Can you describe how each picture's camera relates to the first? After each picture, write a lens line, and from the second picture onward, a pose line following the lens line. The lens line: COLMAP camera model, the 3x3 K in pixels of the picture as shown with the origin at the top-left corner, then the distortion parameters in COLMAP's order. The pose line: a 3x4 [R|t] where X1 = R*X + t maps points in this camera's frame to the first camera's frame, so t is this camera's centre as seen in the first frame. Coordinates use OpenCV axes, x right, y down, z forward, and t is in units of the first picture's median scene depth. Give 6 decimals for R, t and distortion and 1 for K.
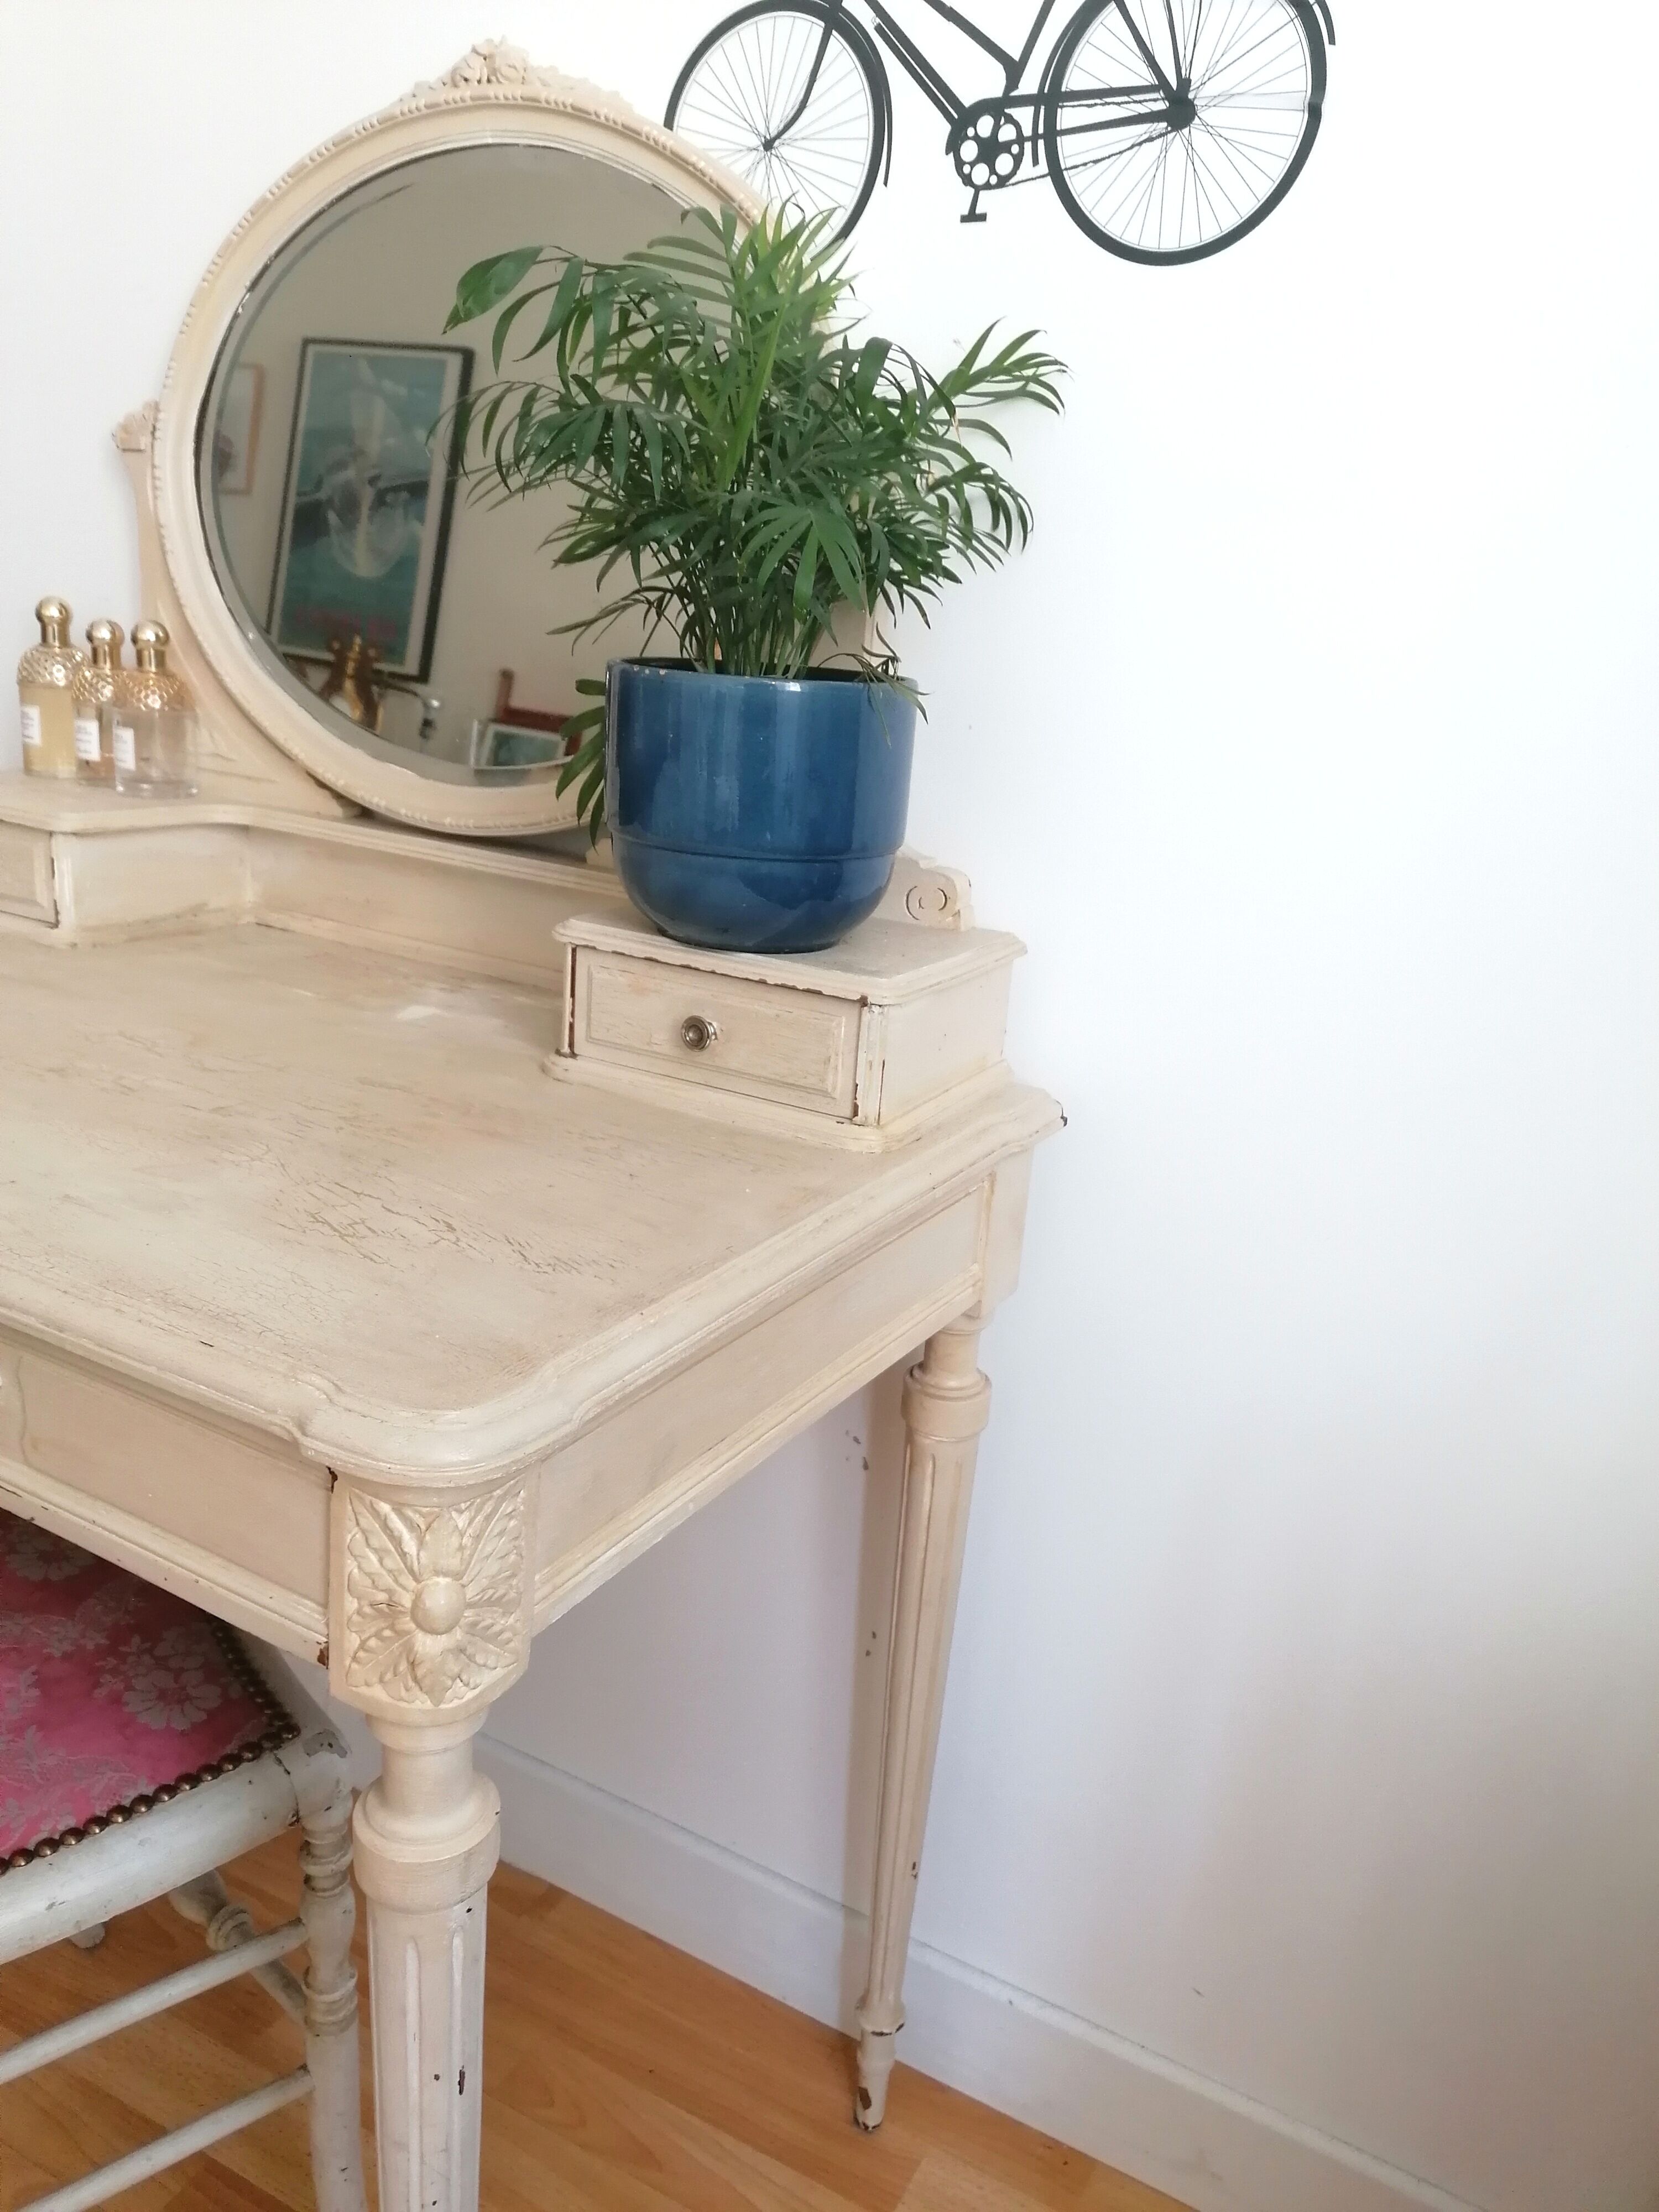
lens RADIAL K [[1663.0, 0, 826.5], [0, 1663.0, 1089.4], [0, 0, 1]] dist [0.099529, -0.144205]
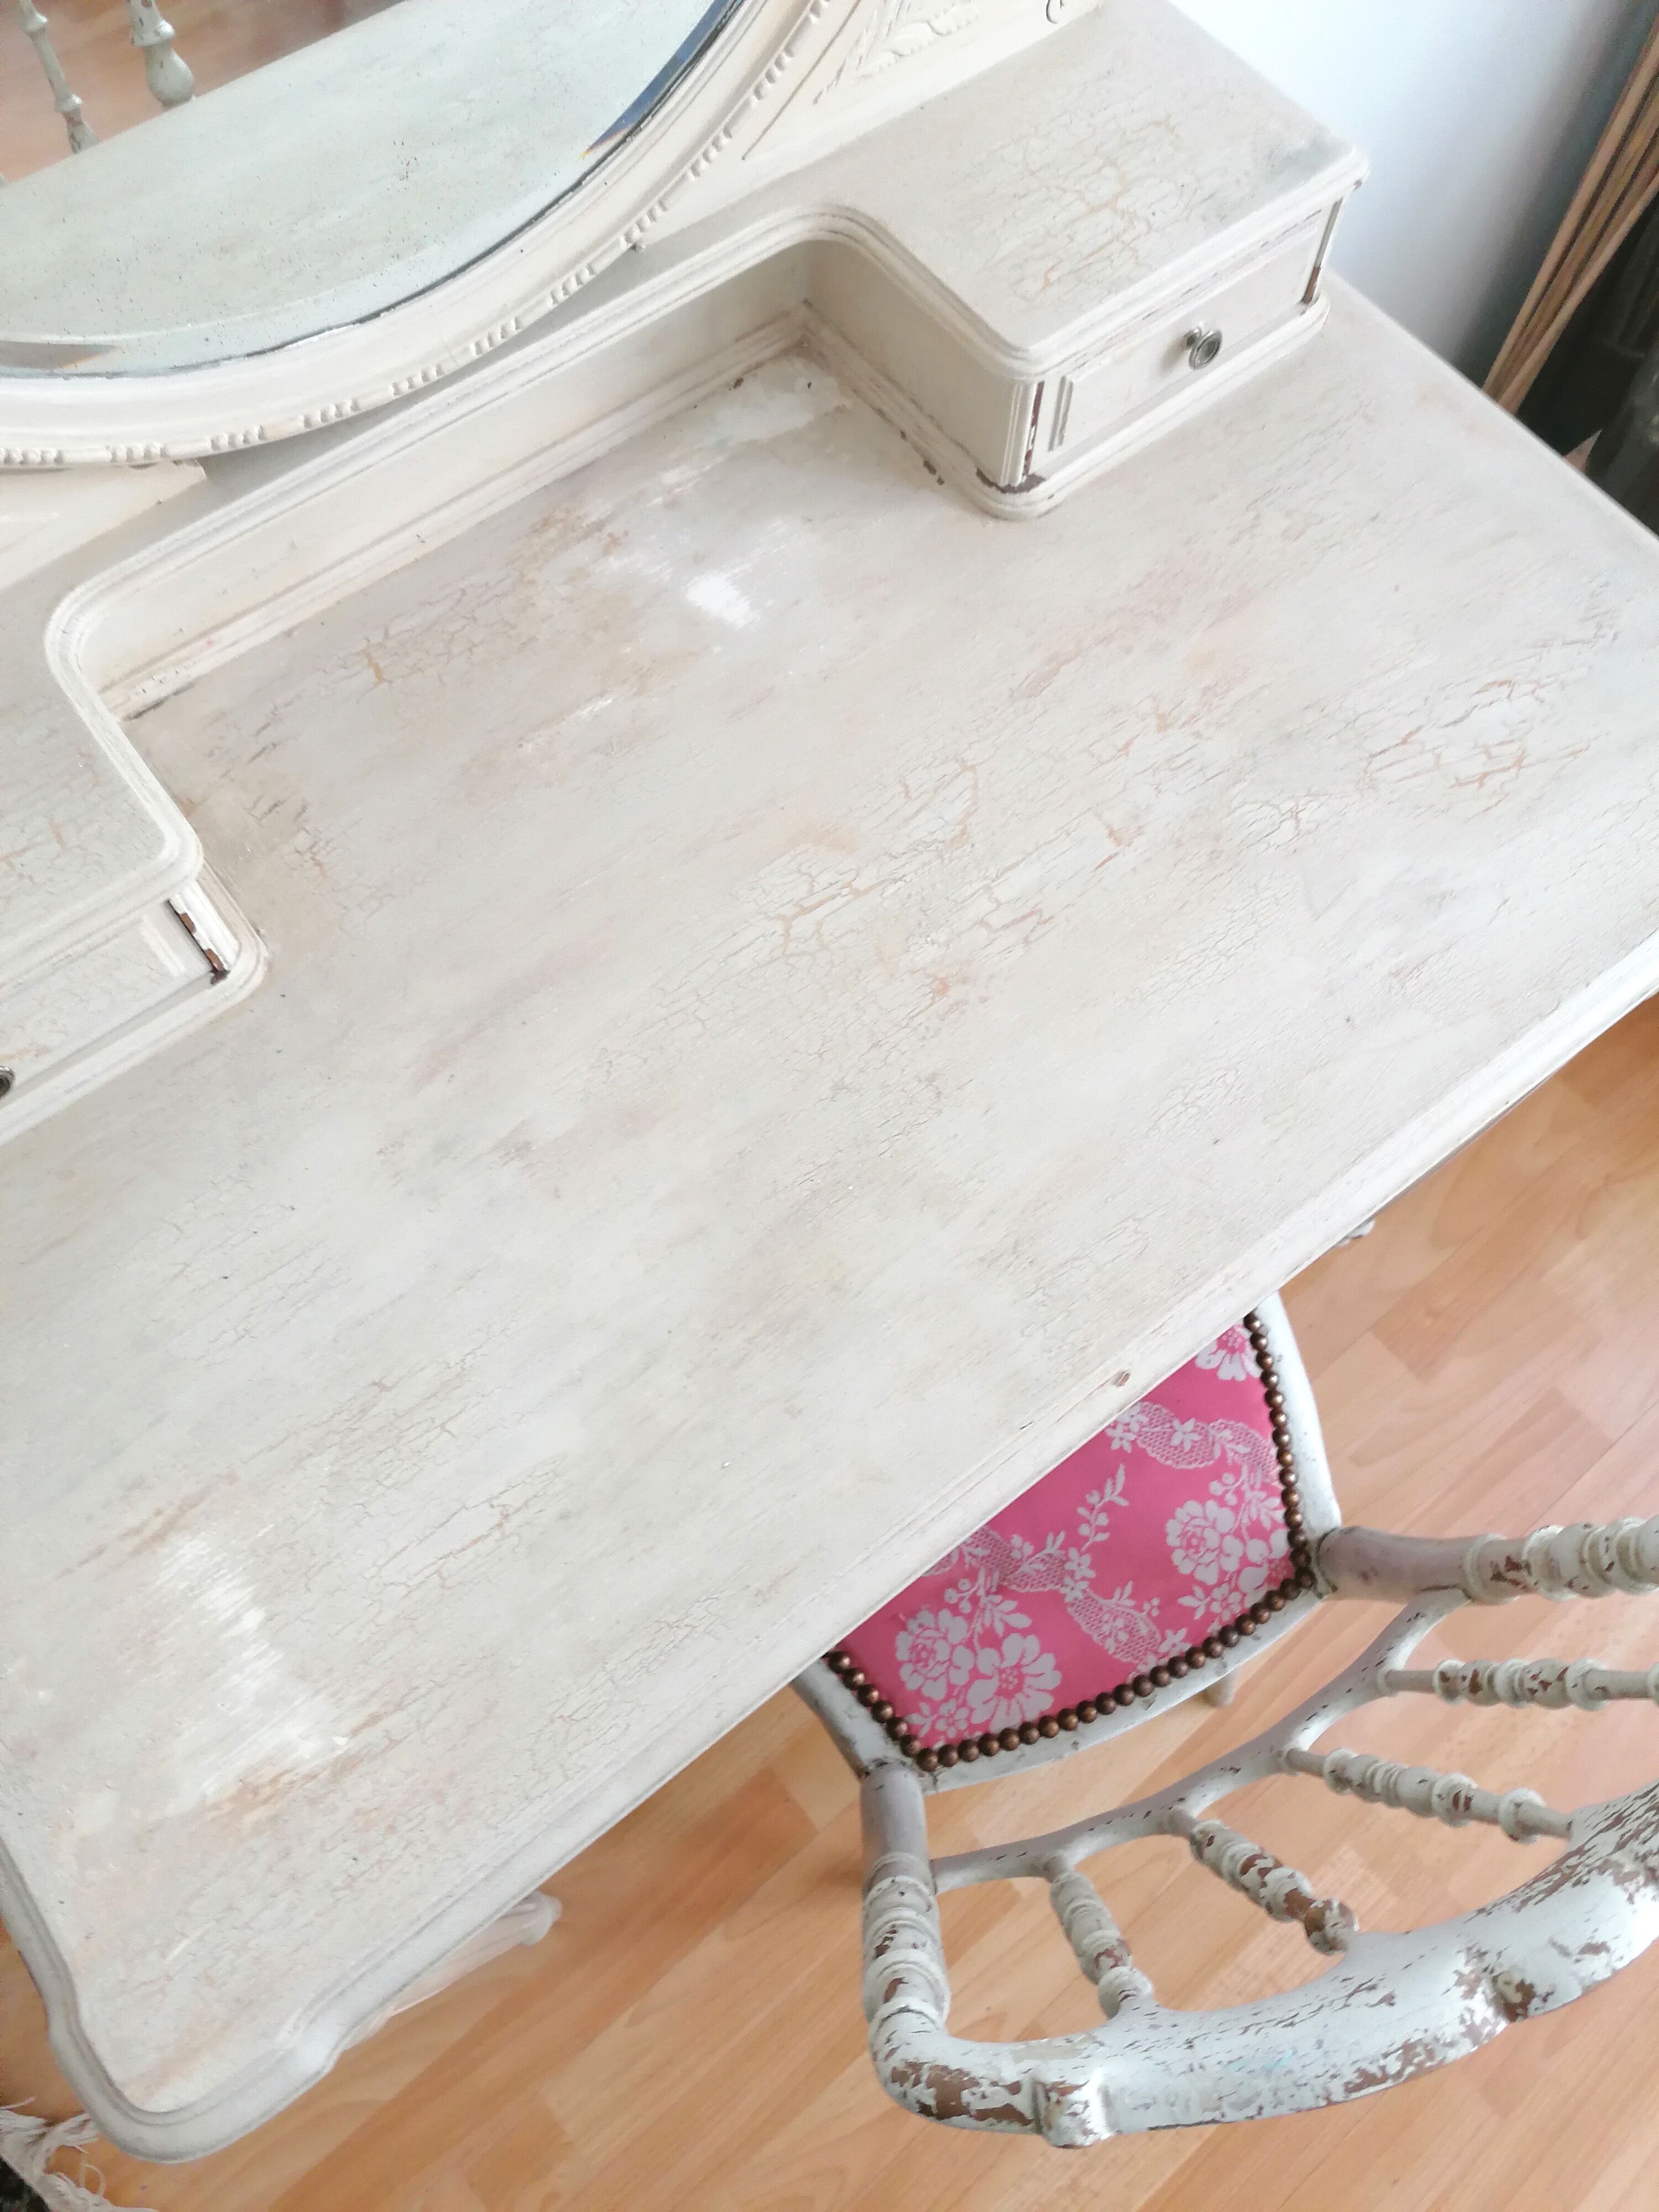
lens RADIAL K [[1663.0, 0, 826.5], [0, 1663.0, 1089.4], [0, 0, 1]] dist [0.099529, -0.144205]
pose [[0.392366, -0.871103, 0.295343, -0.732453], [0.294401, 0.423135, 0.856904, -0.665599], [-0.871422, -0.249271, 0.422478, 0.680104]]
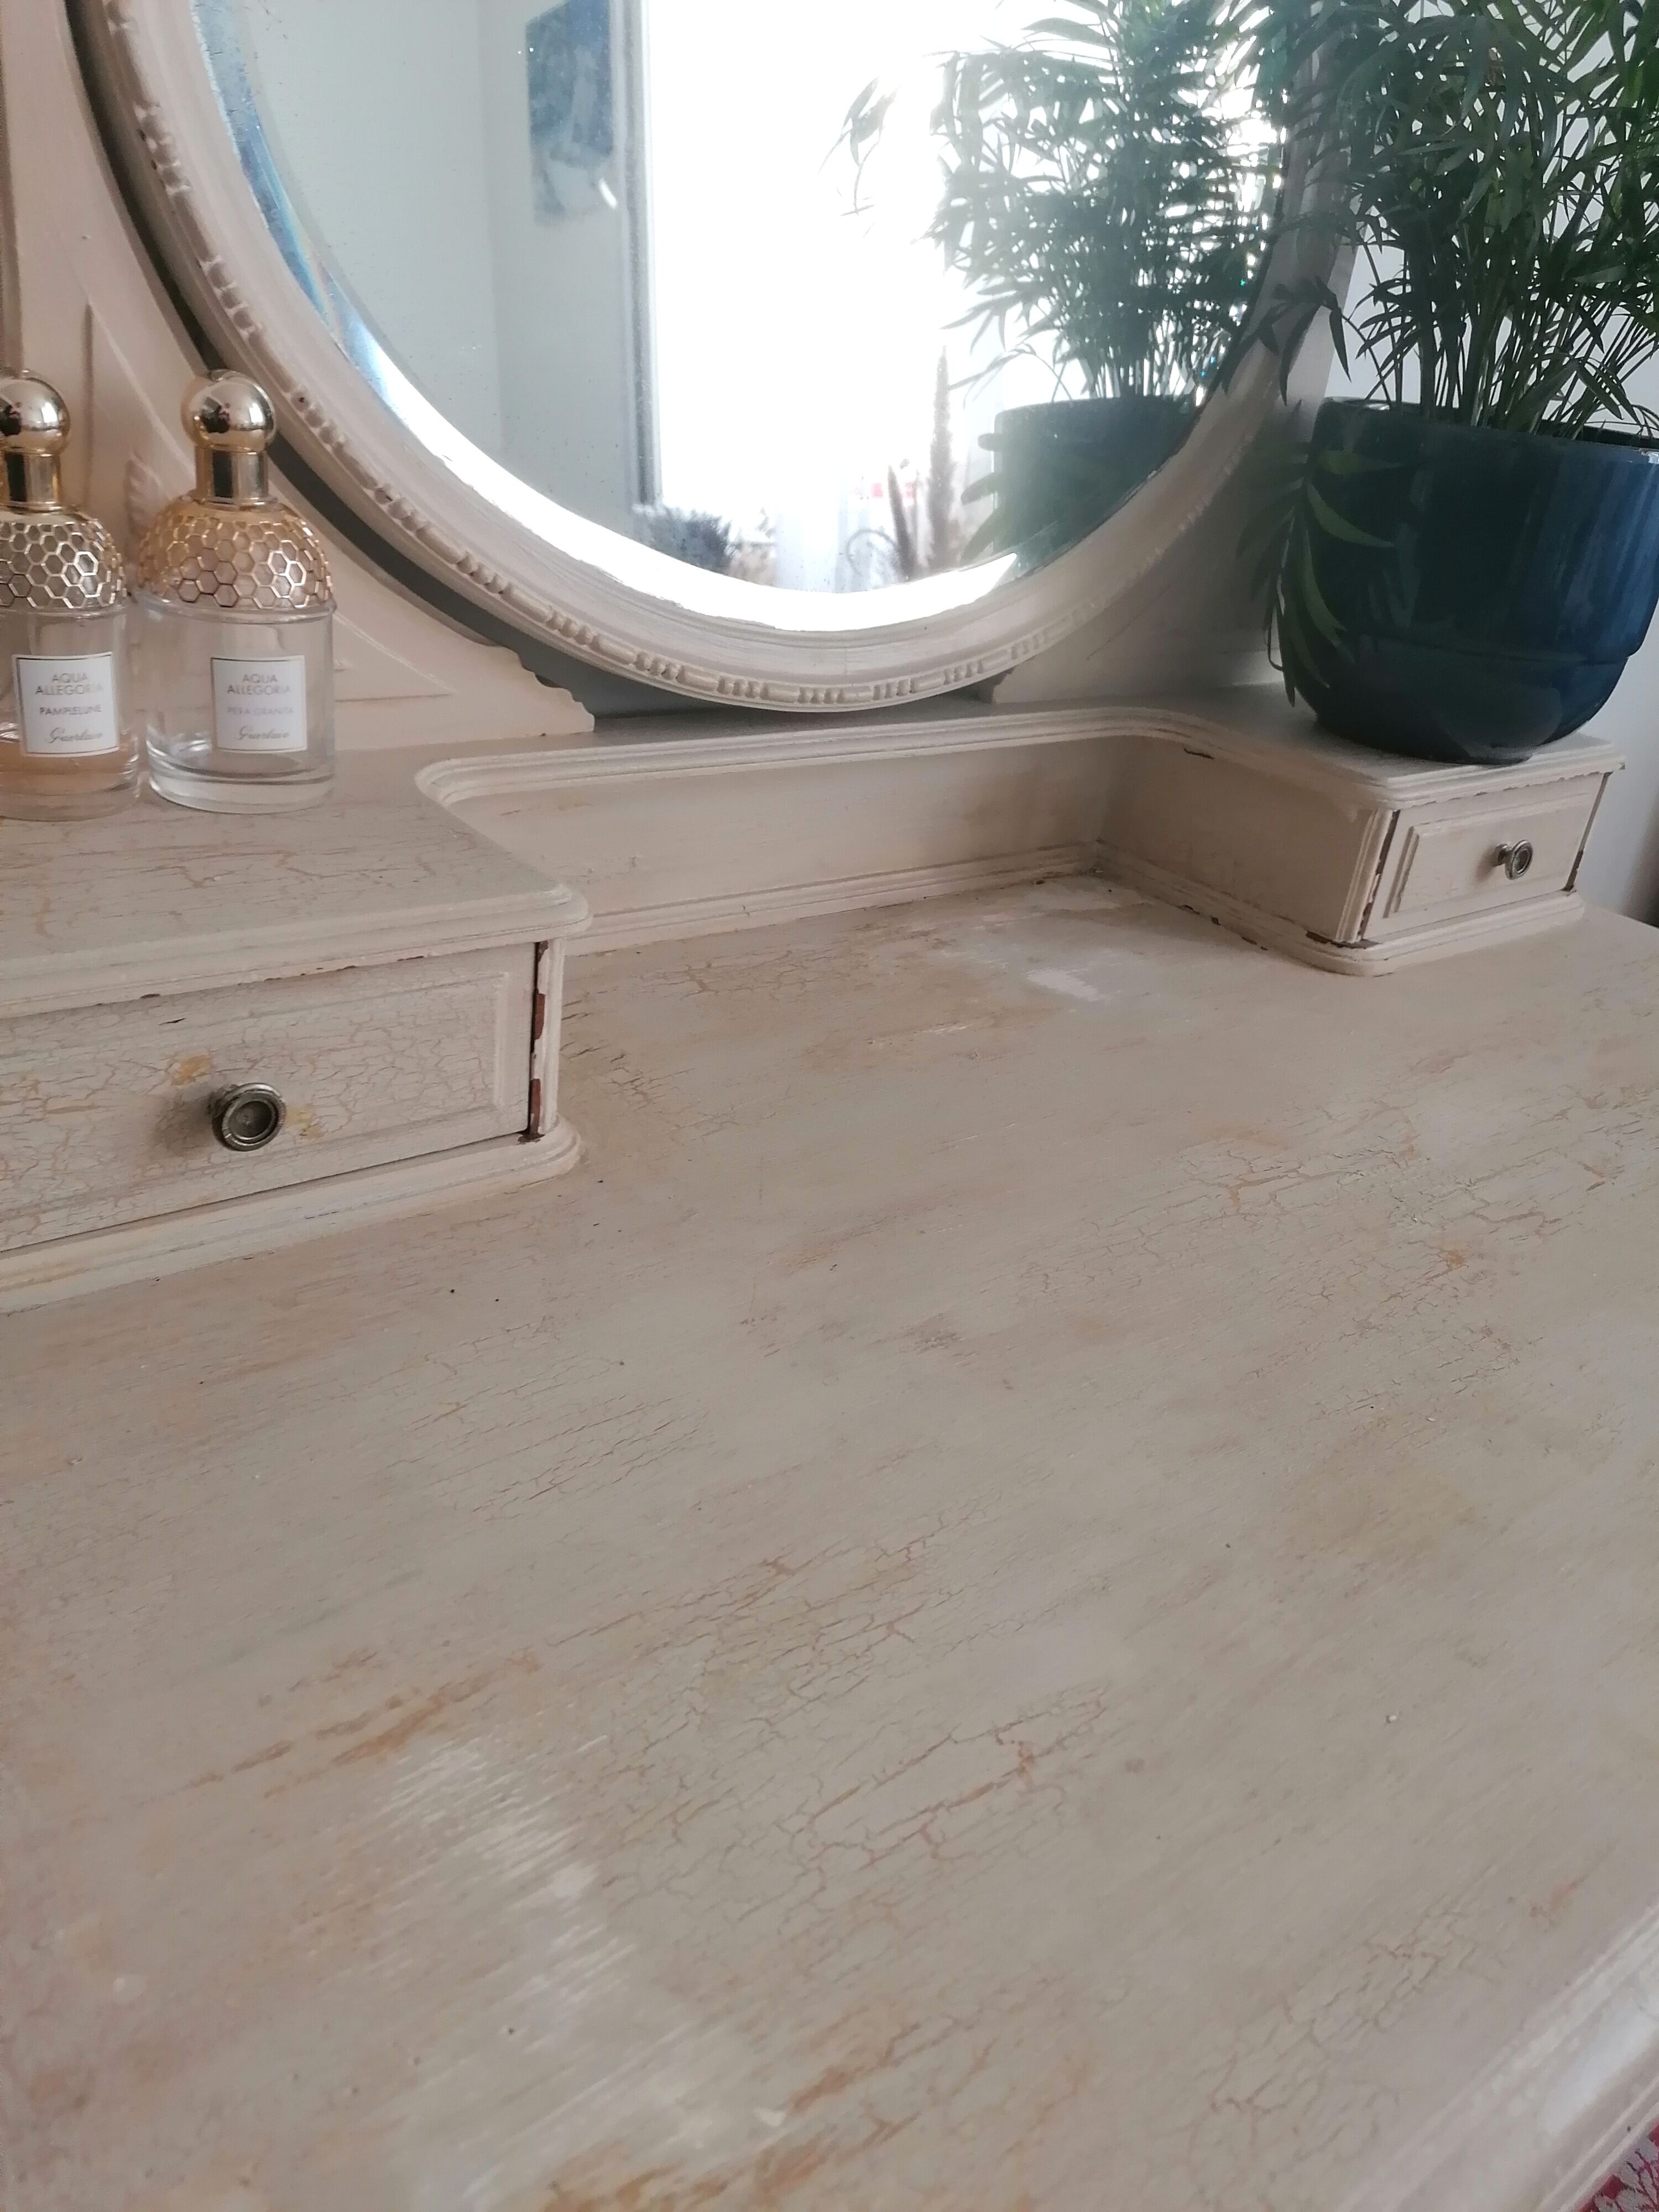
lens RADIAL K [[1663.0, 0, 826.5], [0, 1663.0, 1089.4], [0, 0, 1]] dist [0.099529, -0.144205]
pose [[0.388608, -0.437931, 0.810679, -0.984889], [0.184004, 0.898993, 0.397435, -0.341534], [-0.902843, -0.005278, 0.429937, 0.915437]]
